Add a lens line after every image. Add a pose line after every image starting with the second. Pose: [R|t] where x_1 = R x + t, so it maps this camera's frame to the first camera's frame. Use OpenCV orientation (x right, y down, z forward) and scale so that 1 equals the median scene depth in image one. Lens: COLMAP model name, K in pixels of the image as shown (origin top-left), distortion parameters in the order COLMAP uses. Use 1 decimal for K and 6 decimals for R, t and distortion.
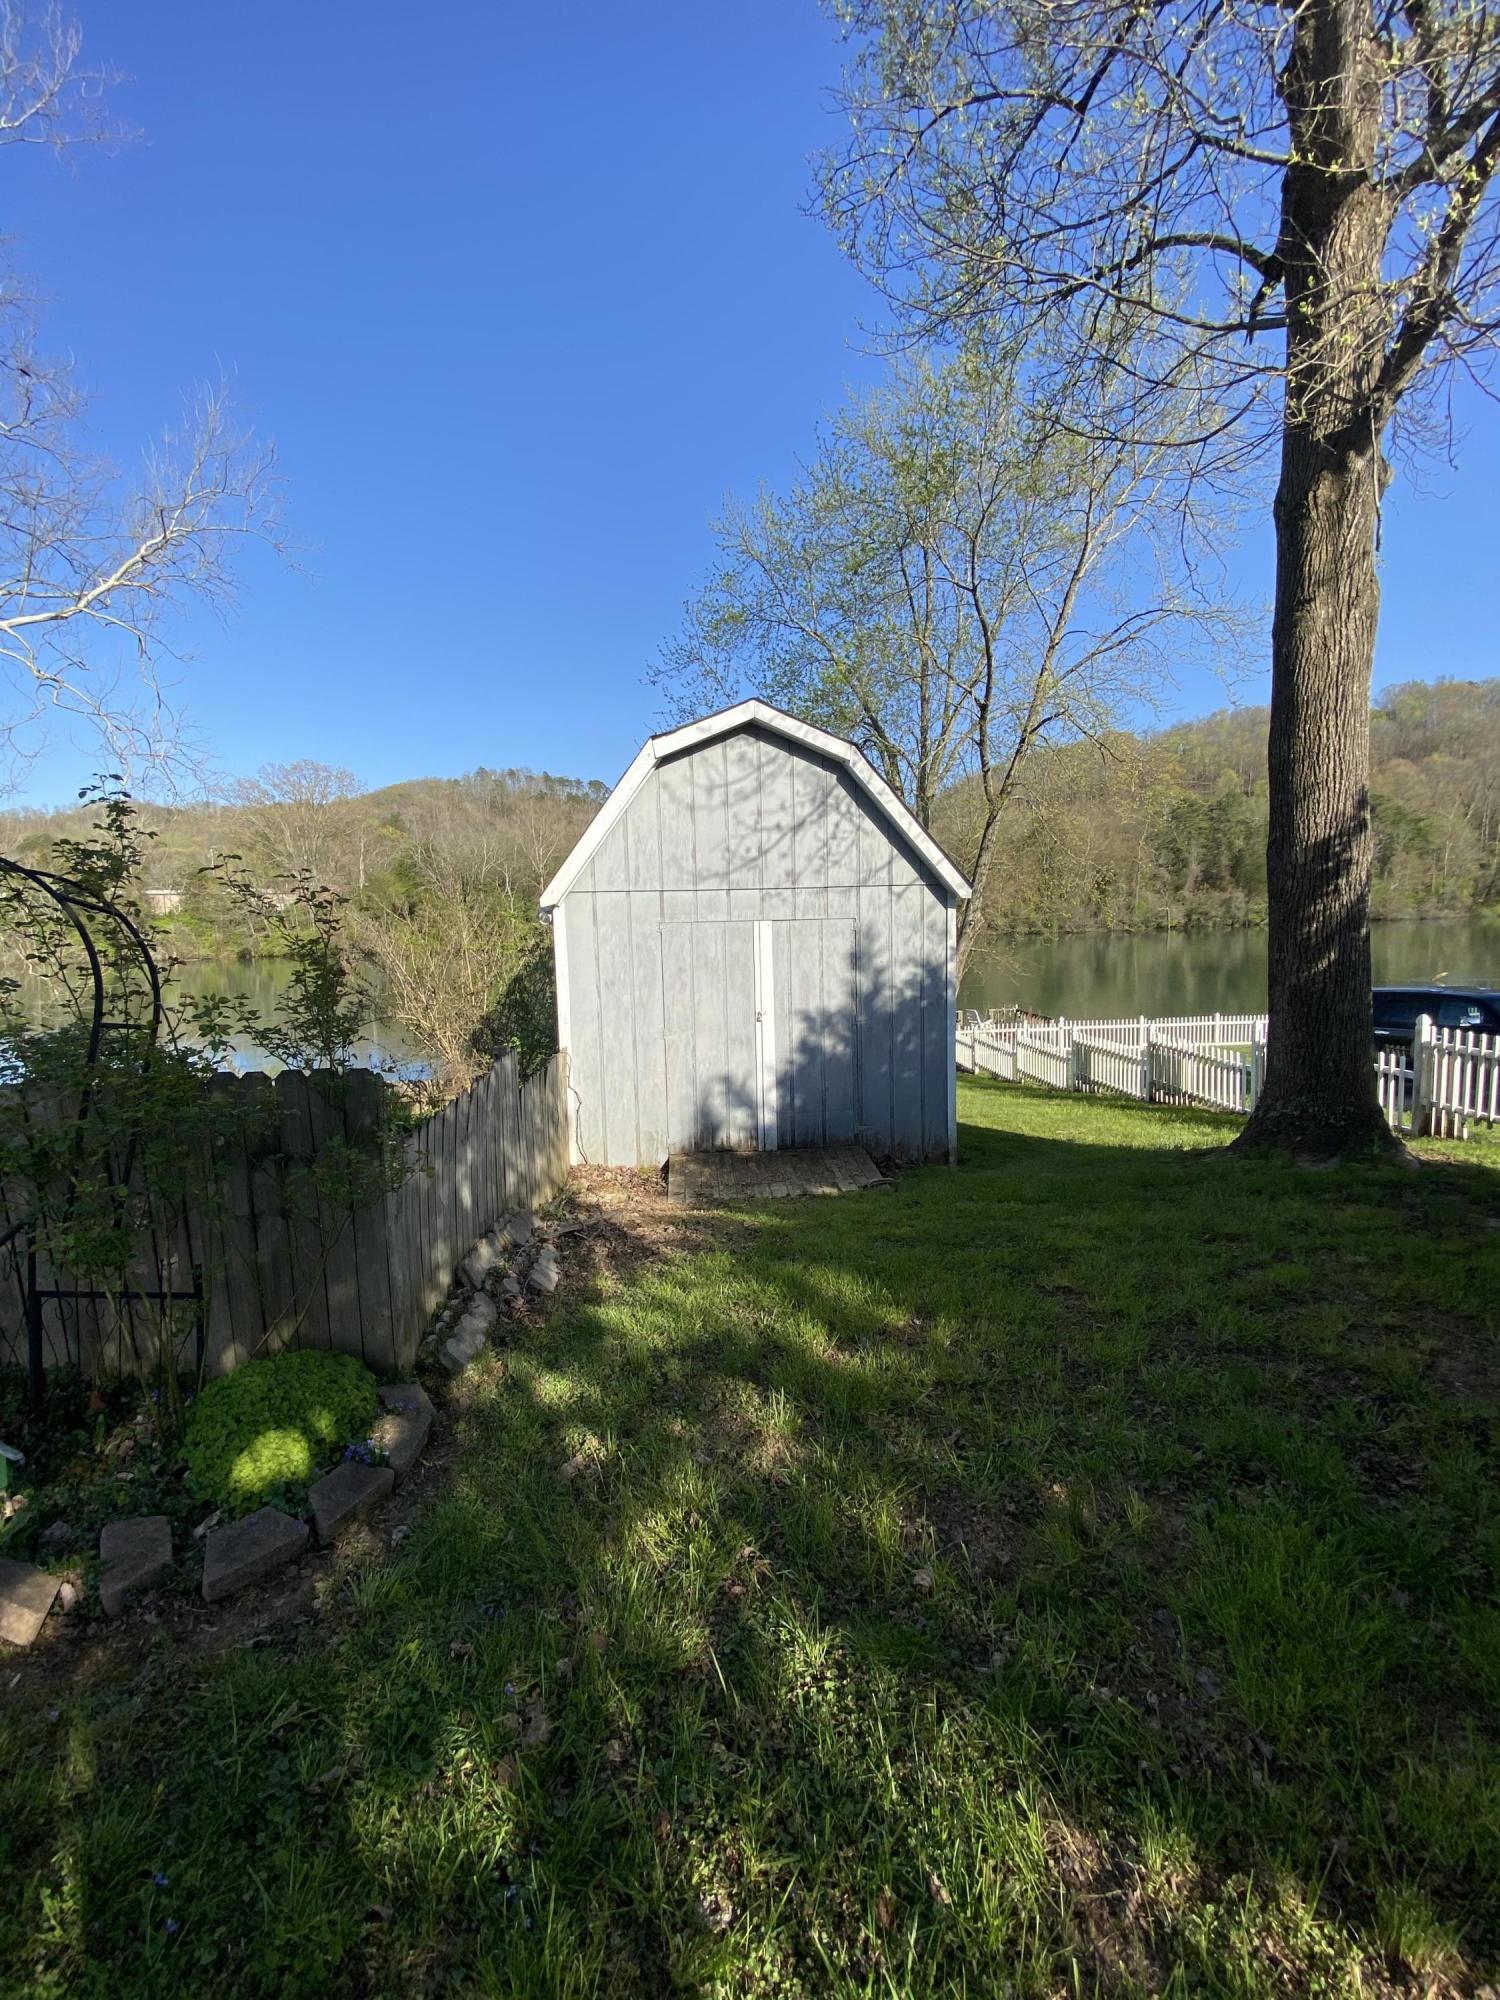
lens RADIAL K [[751.6, 0, 751.2], [0, 751.6, 1009.1], [0, 0, 1]] dist [-0.011240, -0.017999]
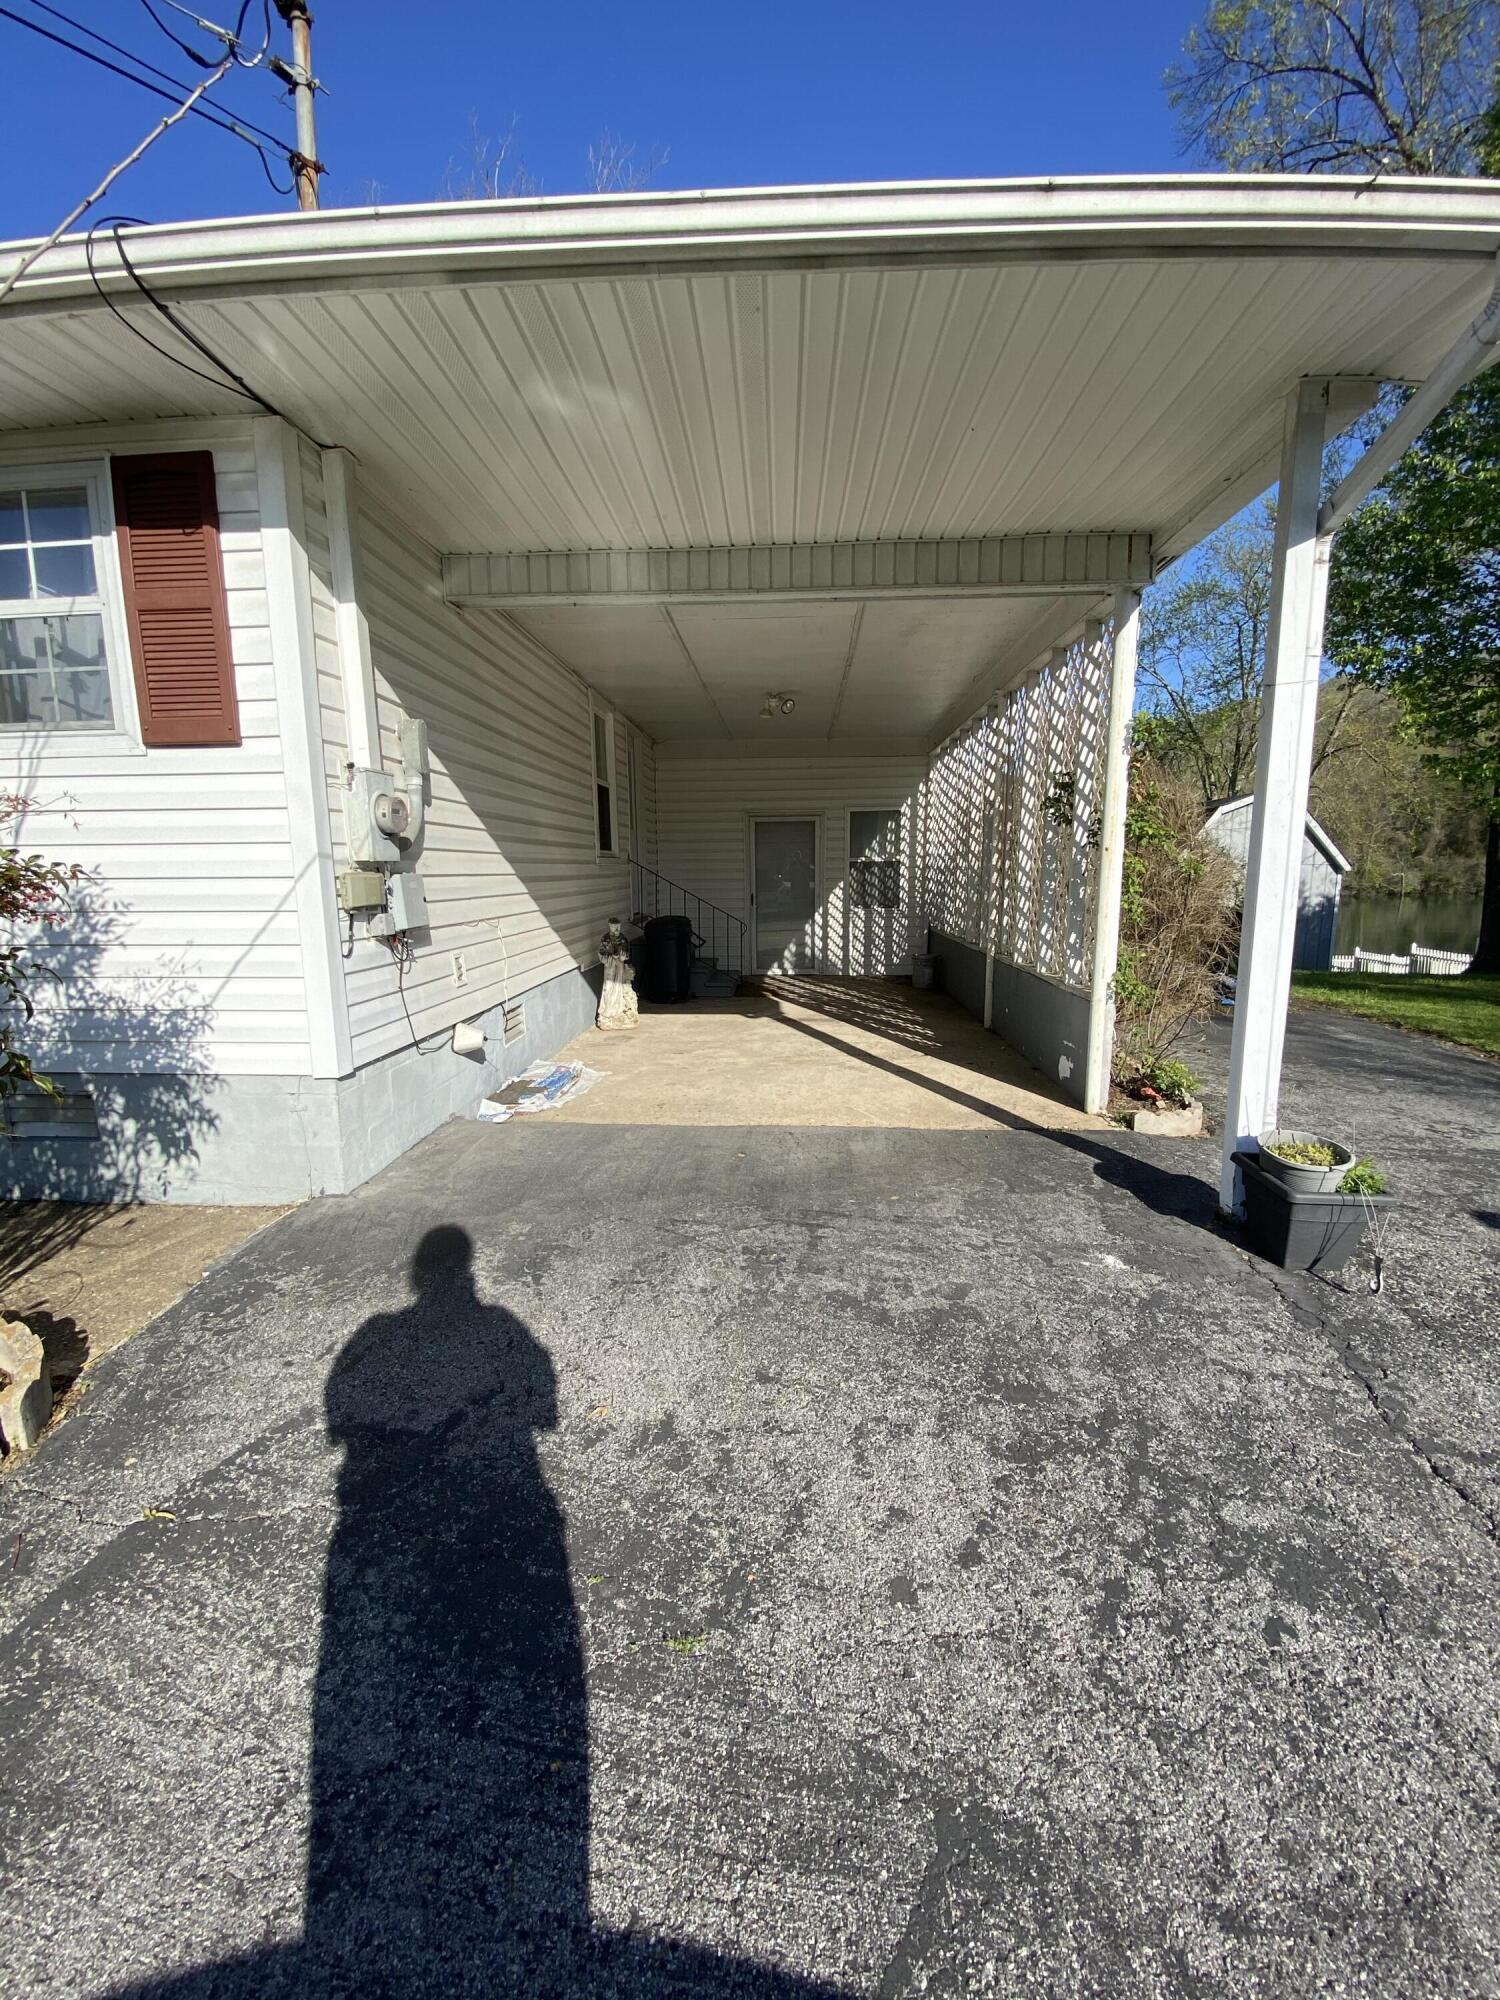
lens RADIAL K [[751.6, 0, 751.2], [0, 751.6, 1009.1], [0, 0, 1]] dist [-0.011240, -0.017999]
pose [[0.978331, 0.050011, -0.200916, -1.083671], [-0.038595, 0.997431, 0.060339, 0.229199], [0.203418, -0.051277, 0.977748, -1.741145]]
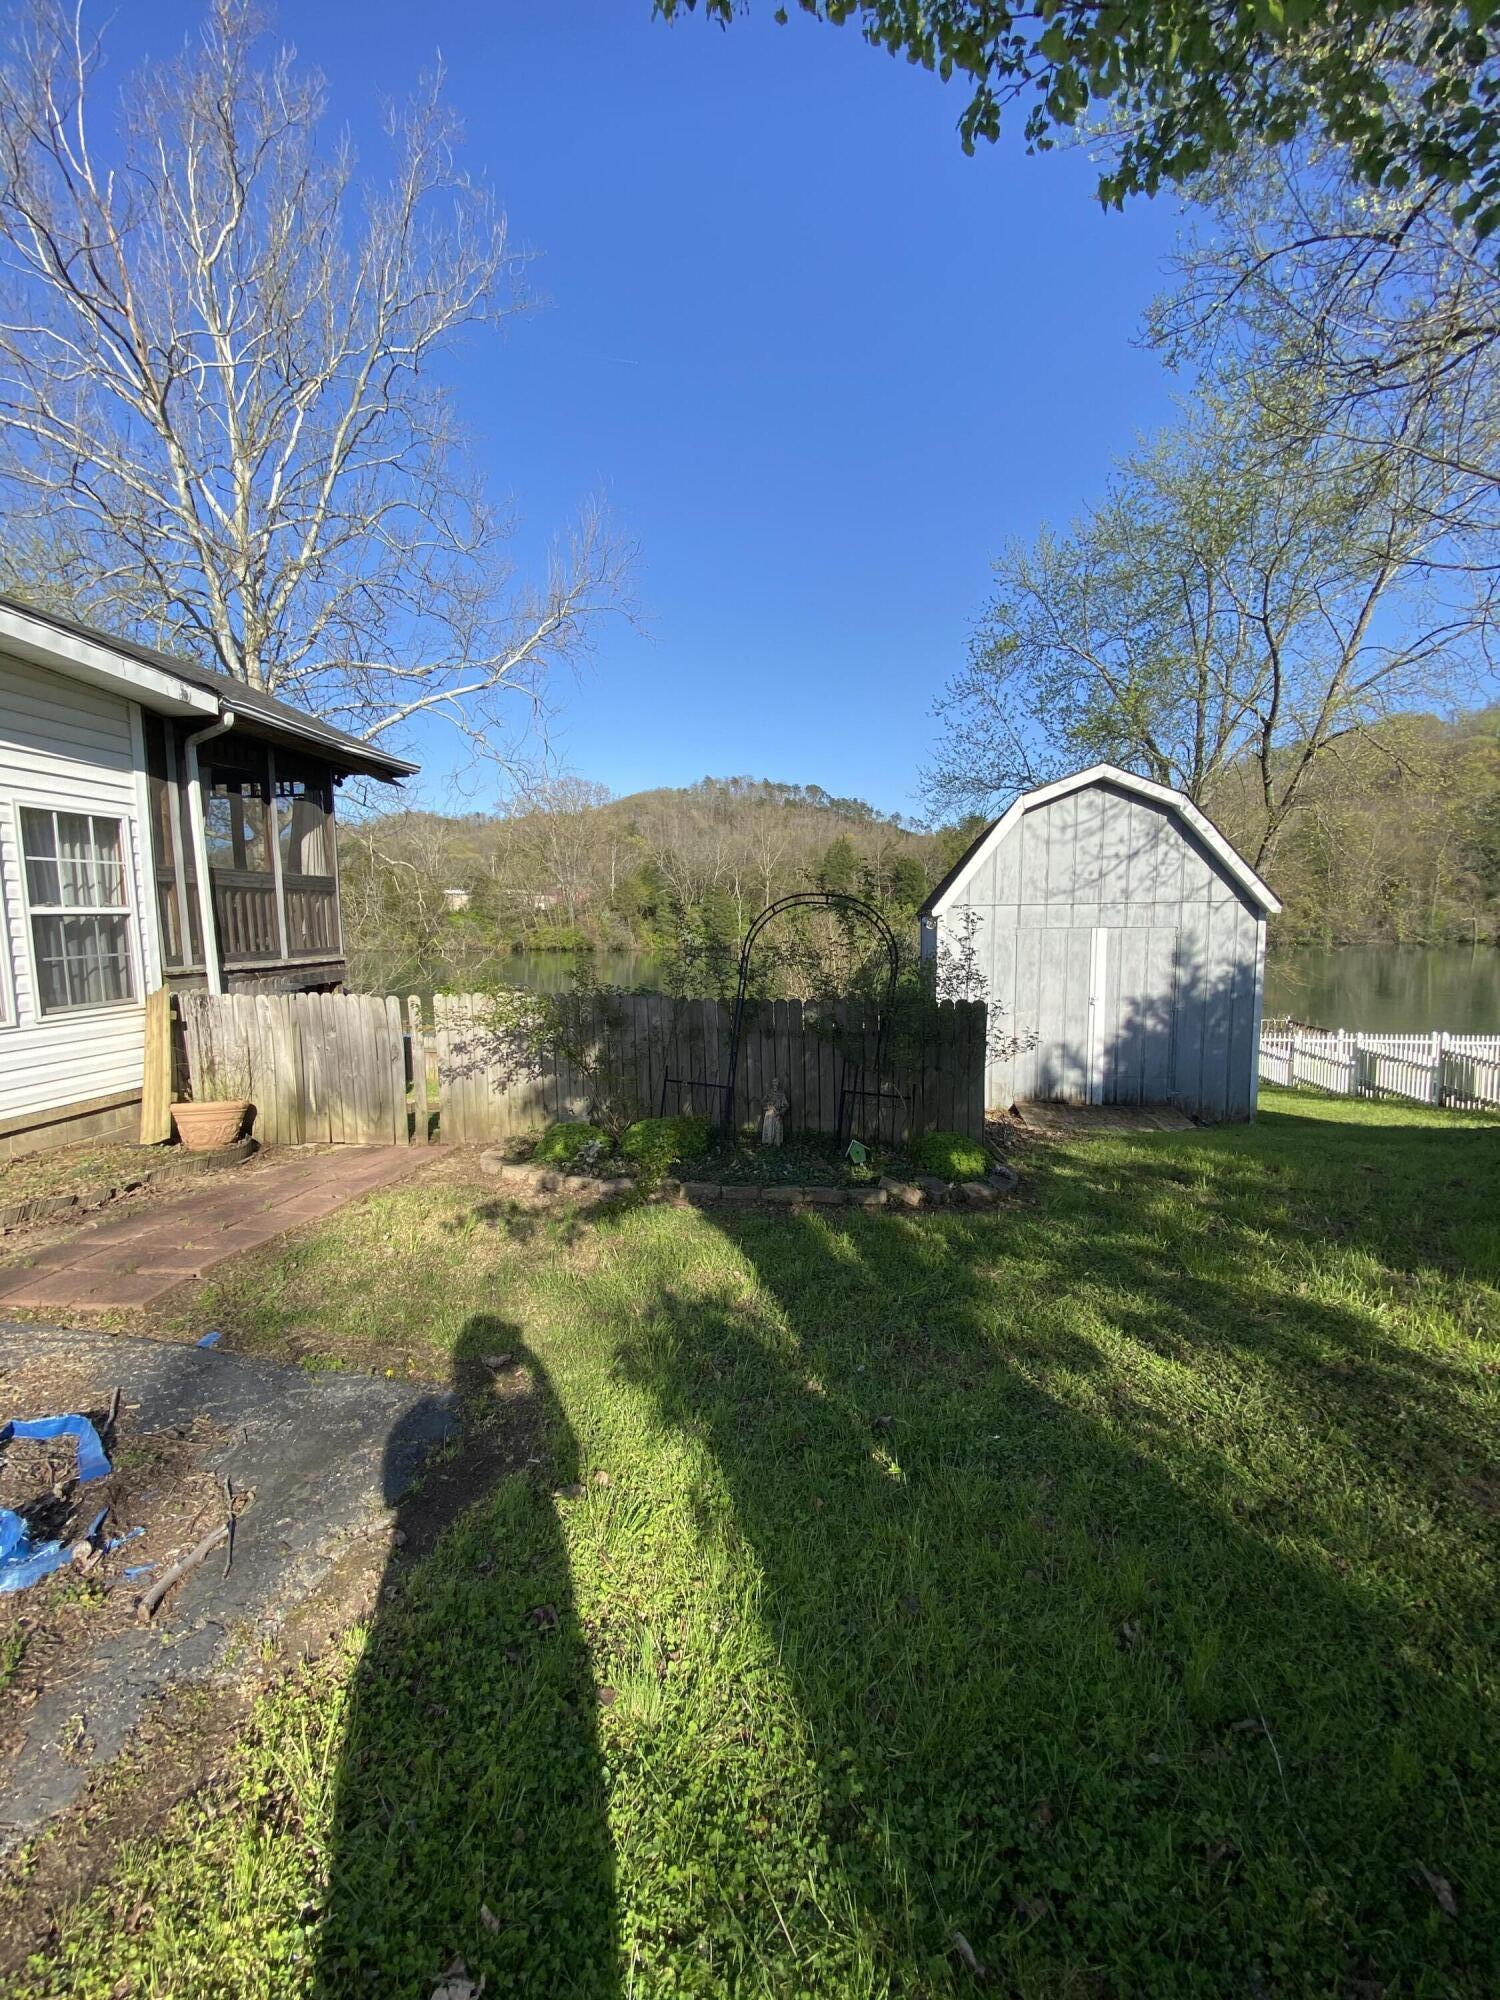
lens RADIAL K [[751.6, 0, 751.2], [0, 751.6, 1009.1], [0, 0, 1]] dist [-0.011240, -0.017999]
pose [[0.962823, 0.043617, -0.266590, -0.213470], [-0.044459, 0.999007, 0.002878, 0.048069], [0.266450, 0.009082, 0.963806, -0.415848]]
